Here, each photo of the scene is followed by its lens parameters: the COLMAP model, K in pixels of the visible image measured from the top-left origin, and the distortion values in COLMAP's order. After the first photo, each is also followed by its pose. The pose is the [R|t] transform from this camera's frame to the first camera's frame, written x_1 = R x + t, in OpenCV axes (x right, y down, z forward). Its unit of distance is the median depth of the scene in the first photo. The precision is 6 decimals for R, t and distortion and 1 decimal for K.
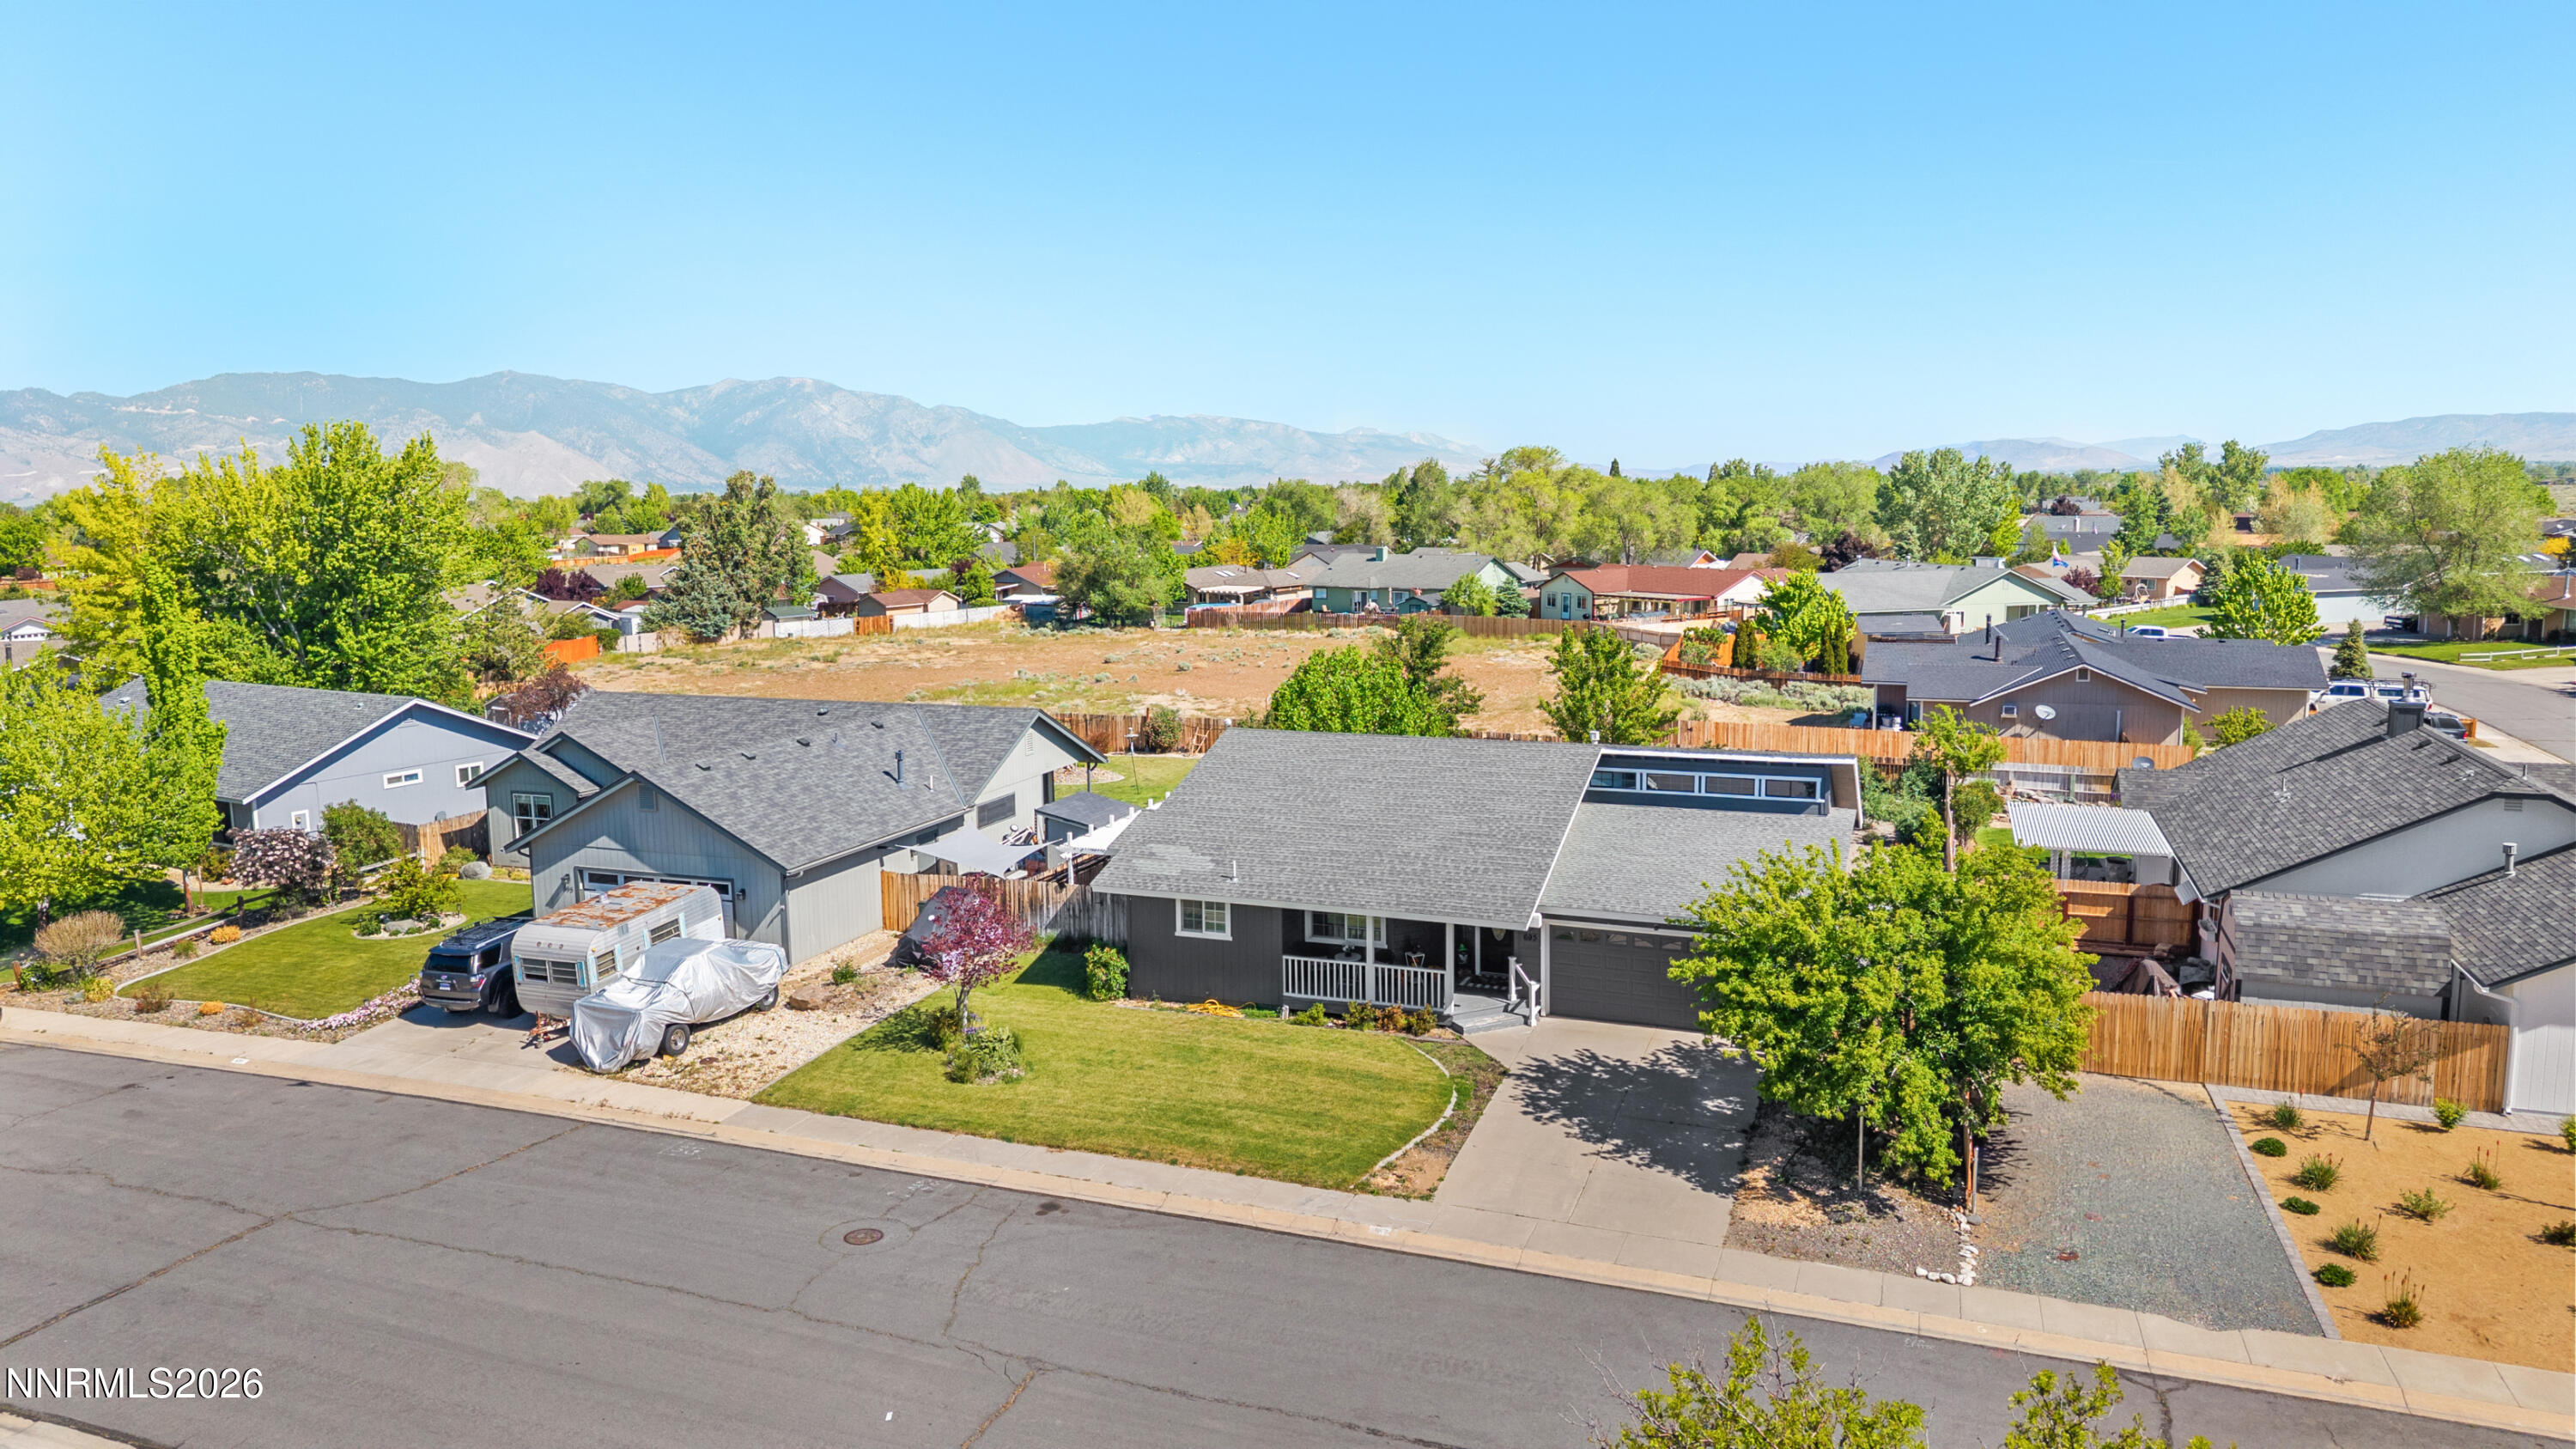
lens RADIAL K [[1720.1, 0, 1273.7], [0, 1720.1, 716.9], [0, 0, 1]] dist [0.063155, -0.078837]
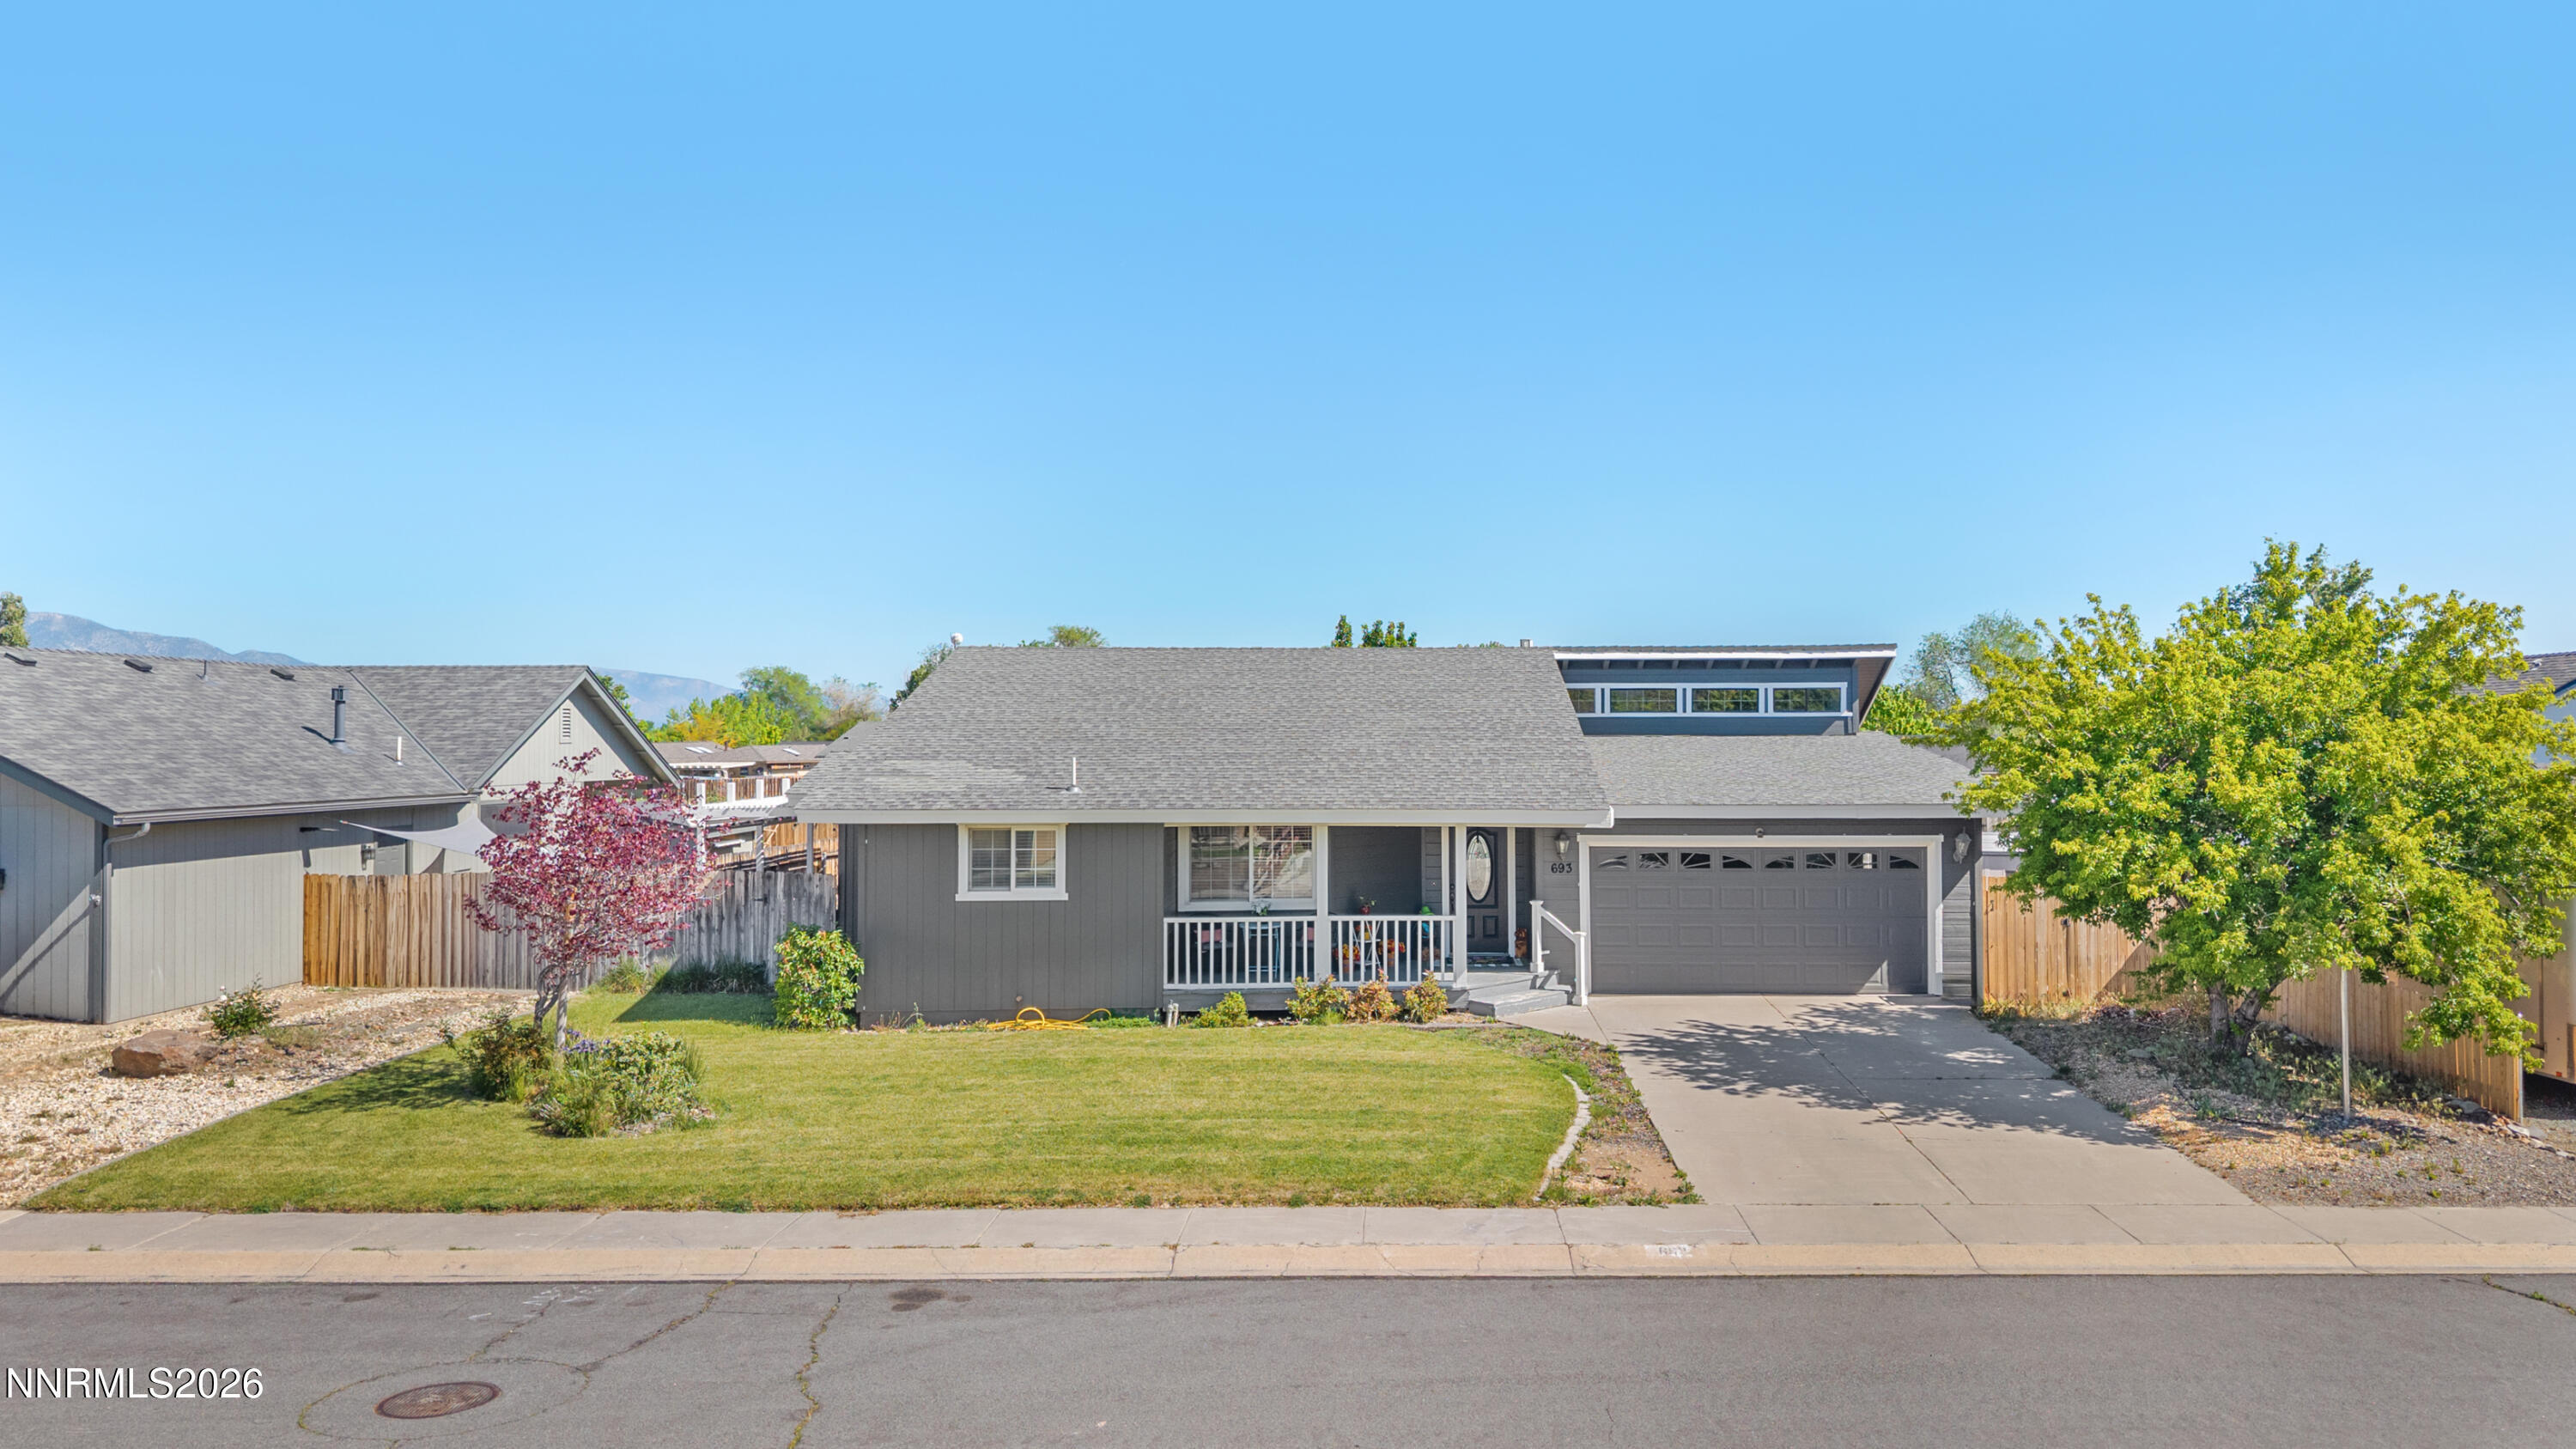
lens RADIAL K [[1819.6, 0, 1450.9], [0, 1819.6, 709.1], [0, 0, 1]] dist [0.007393, -0.002676]
pose [[0.922905, 0.015864, 0.384700, -0.141379], [0.044110, 0.988216, -0.146574, 0.165075], [-0.382492, 0.152243, 0.911330, 0.406738]]
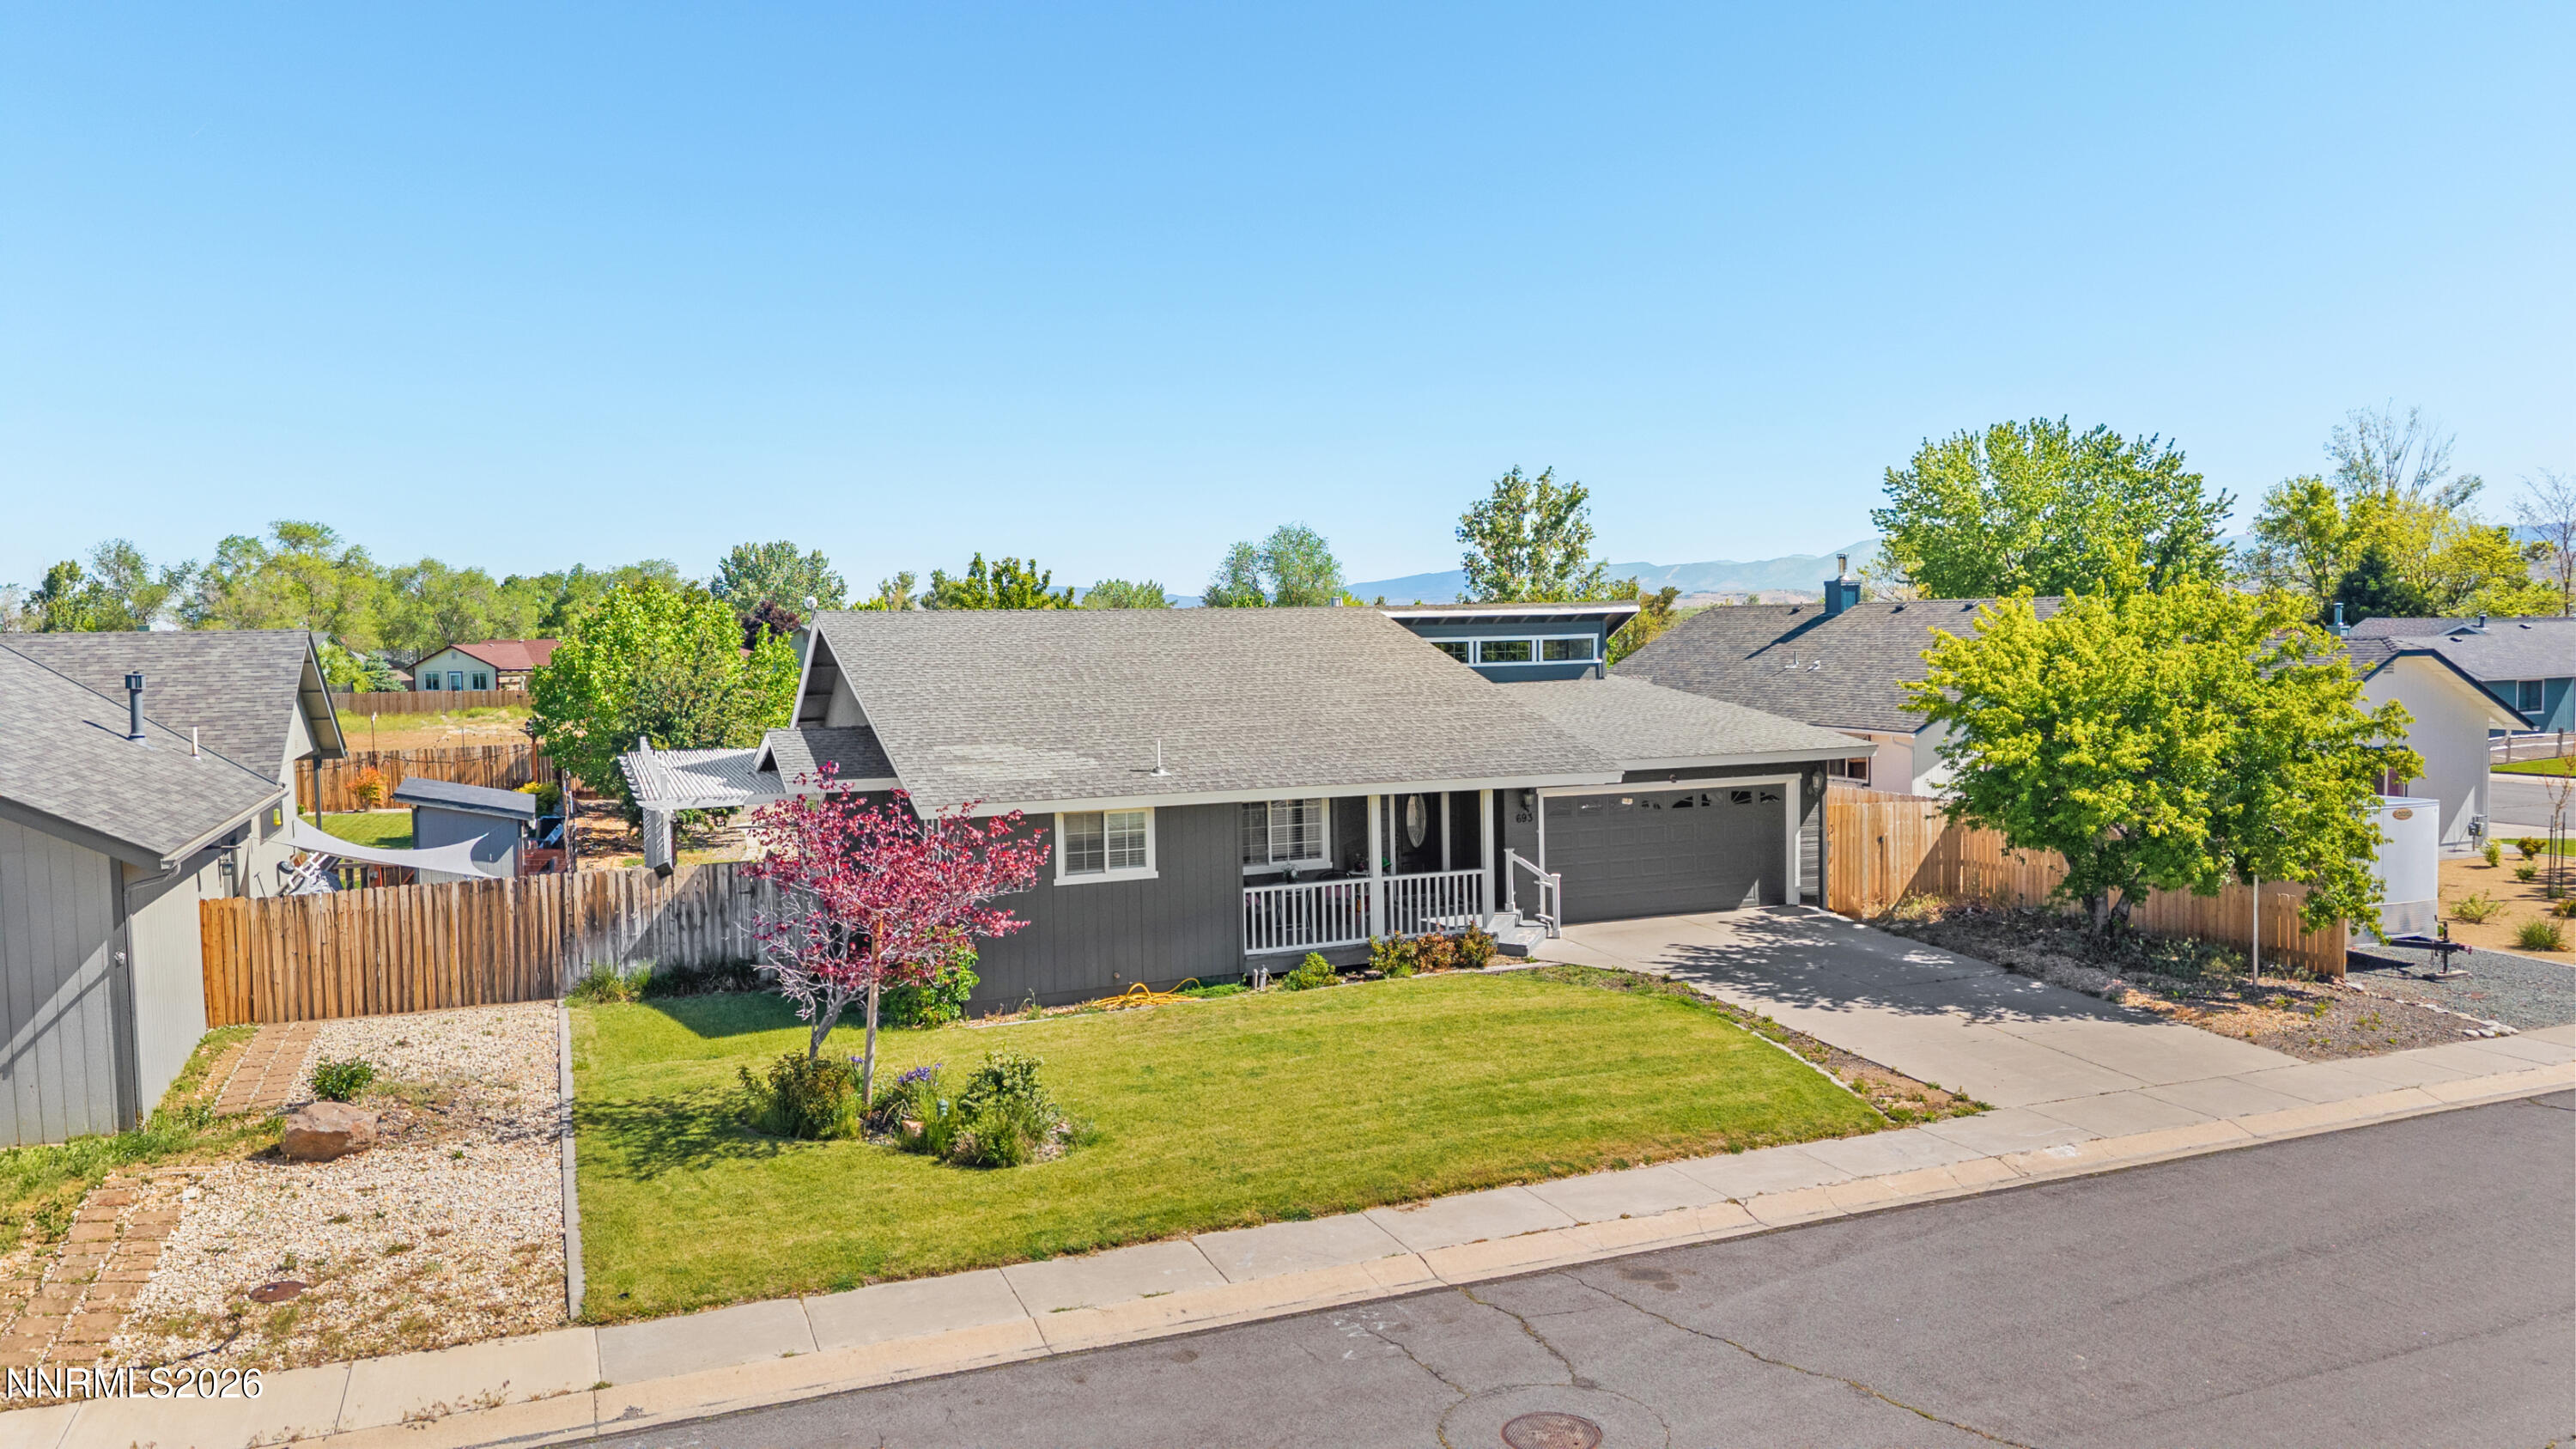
lens RADIAL K [[1731.4, 0, 1296.3], [0, 1731.4, 731.4], [0, 0, 1]] dist [0.052457, -0.070269]
pose [[0.721753, -0.043650, 0.690773, -0.404057], [0.101672, 0.993870, -0.043430, 0.113704], [-0.684643, 0.101578, 0.721766, 0.548763]]
